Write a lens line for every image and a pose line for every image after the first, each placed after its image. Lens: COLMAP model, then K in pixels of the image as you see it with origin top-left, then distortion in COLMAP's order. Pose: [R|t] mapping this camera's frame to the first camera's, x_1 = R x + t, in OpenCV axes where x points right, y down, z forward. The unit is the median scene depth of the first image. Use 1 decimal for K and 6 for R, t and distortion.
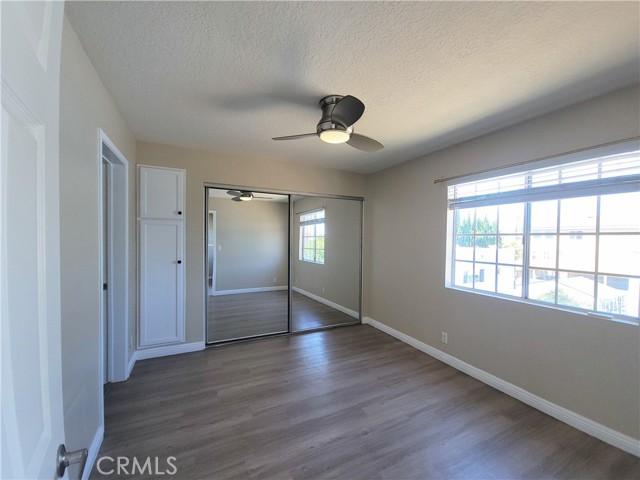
lens RADIAL K [[287.3, 0, 320.0], [0, 287.3, 240.0], [0, 0, 1]] dist [0.000501, 0.000183]
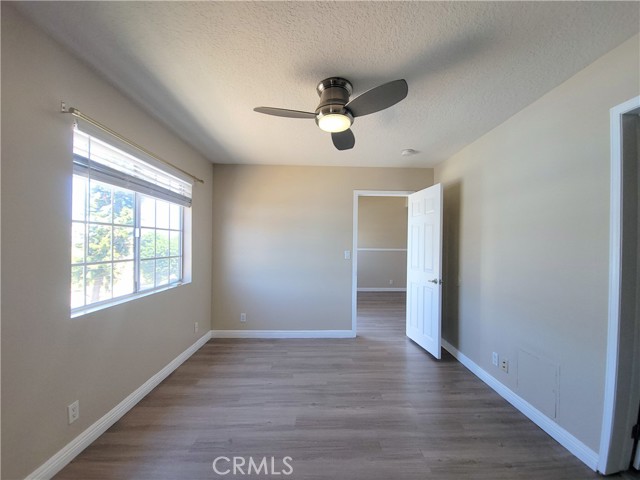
lens RADIAL K [[263.4, 0, 322.7], [0, 263.4, 245.2], [0, 0, 1]] dist [0.000064, -0.000117]
pose [[-0.915987, -0.029854, 0.400096, -0.252011], [-0.026865, 0.999554, 0.013078, 0.015320], [-0.400308, 0.001230, -0.916380, 1.769762]]
